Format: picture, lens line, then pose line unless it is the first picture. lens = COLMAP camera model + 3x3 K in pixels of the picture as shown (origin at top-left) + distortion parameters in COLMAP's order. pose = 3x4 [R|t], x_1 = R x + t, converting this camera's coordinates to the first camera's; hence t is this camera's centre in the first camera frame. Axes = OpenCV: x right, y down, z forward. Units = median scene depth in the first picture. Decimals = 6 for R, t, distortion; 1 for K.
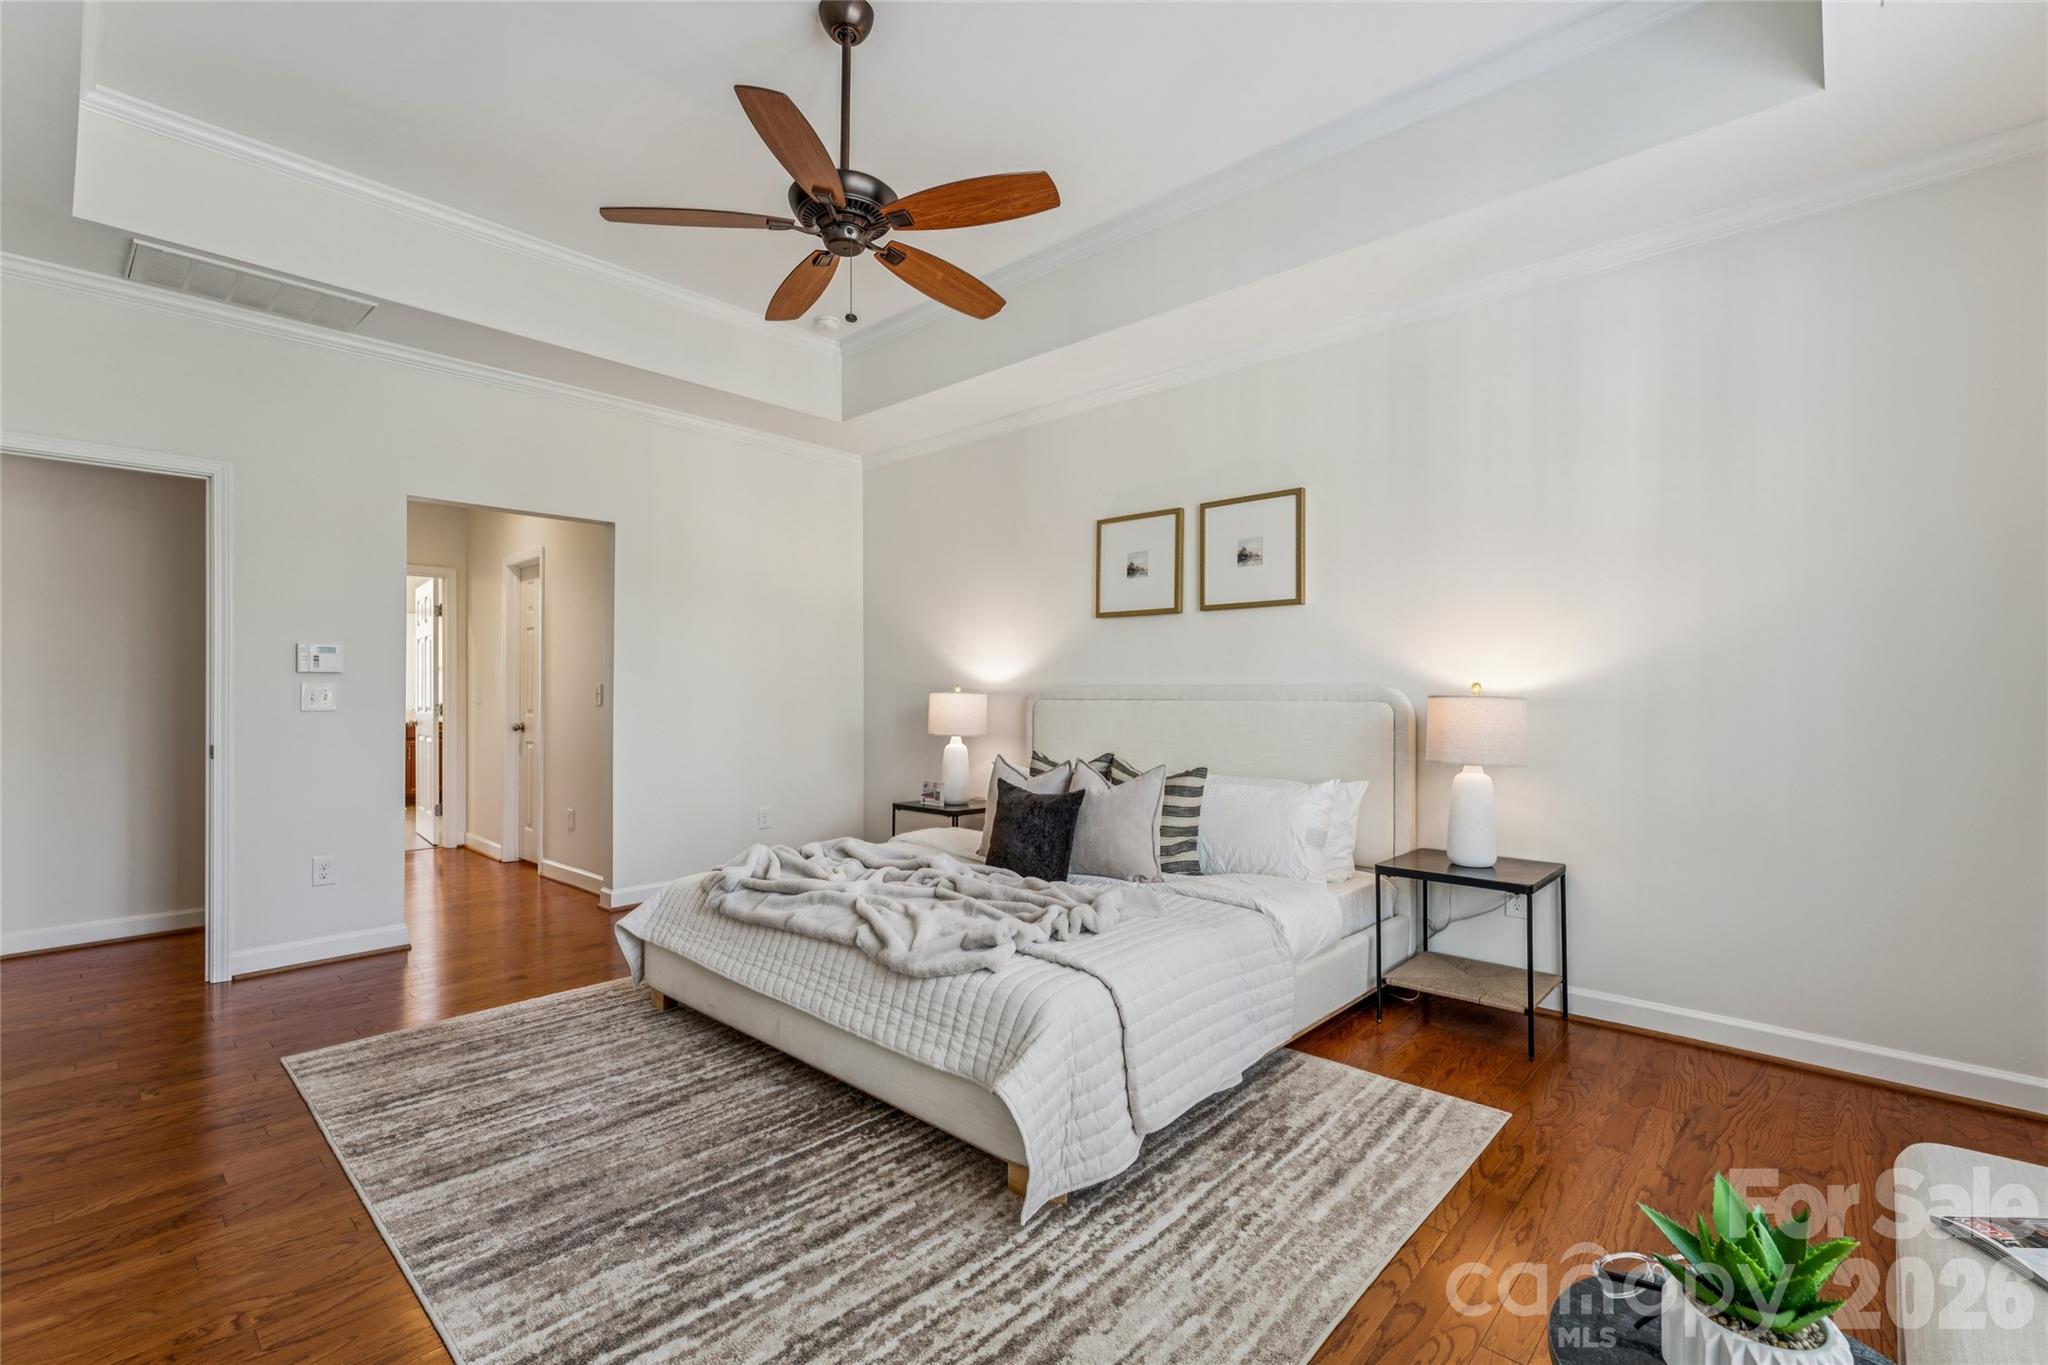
lens RADIAL K [[902.9, 0, 1029.9], [0, 902.9, 690.3], [0, 0, 1]] dist [0.000075, -0.000024]
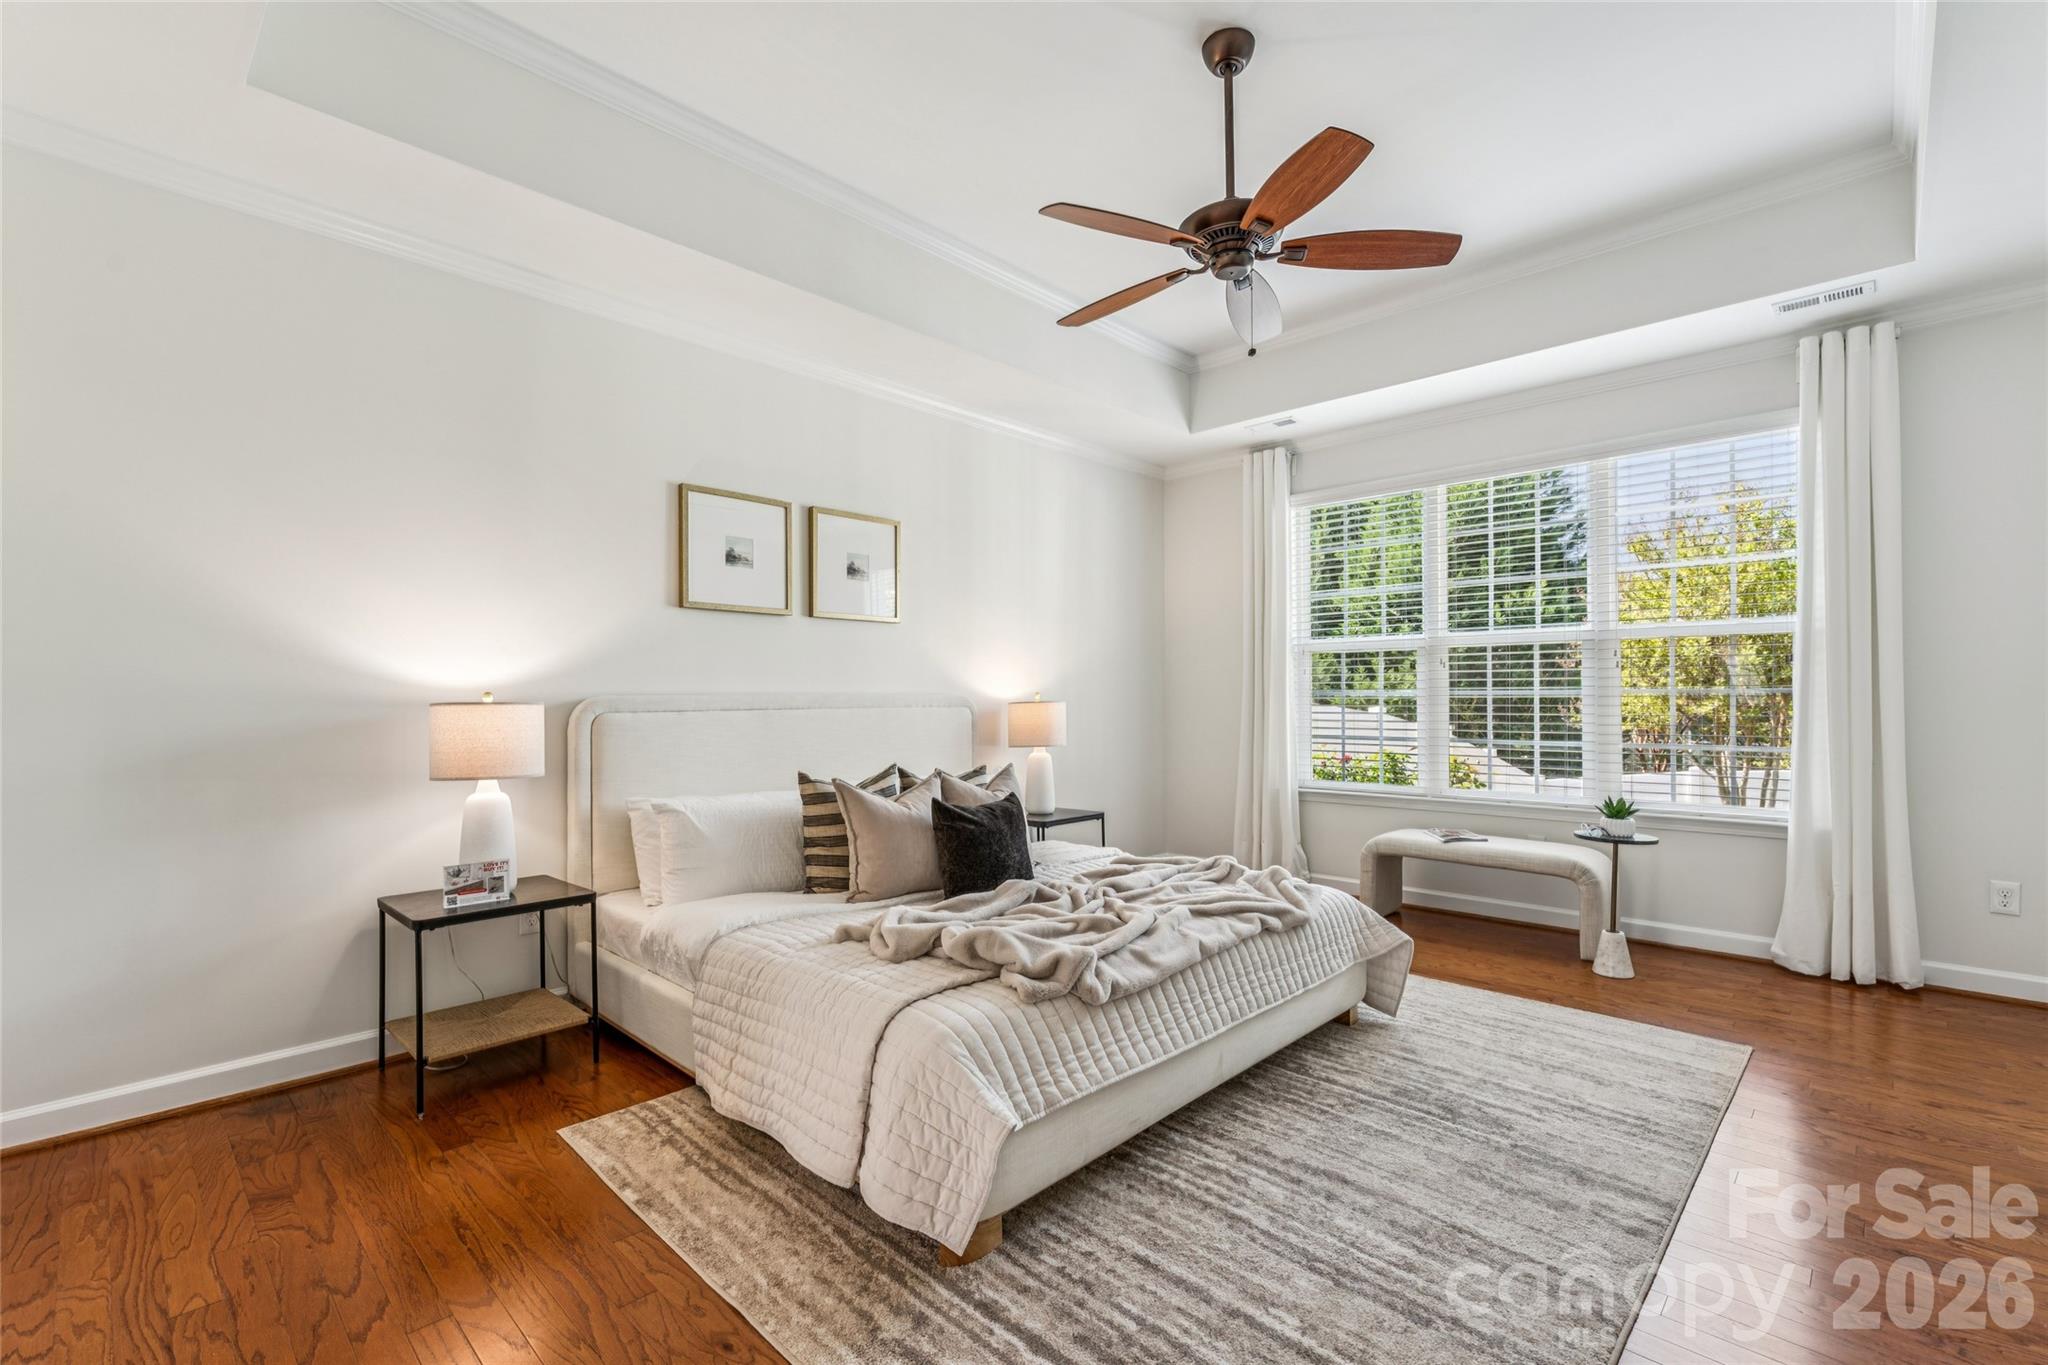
lens RADIAL K [[902.9, 0, 1032.1], [0, 902.9, 688.2], [0, 0, 1]] dist [0.000075, -0.000024]
pose [[0.013024, 0.013657, 0.999822, -1.050416], [0.003508, 0.999900, -0.013704, 0.003003], [-0.999909, 0.003686, 0.012974, 1.023675]]
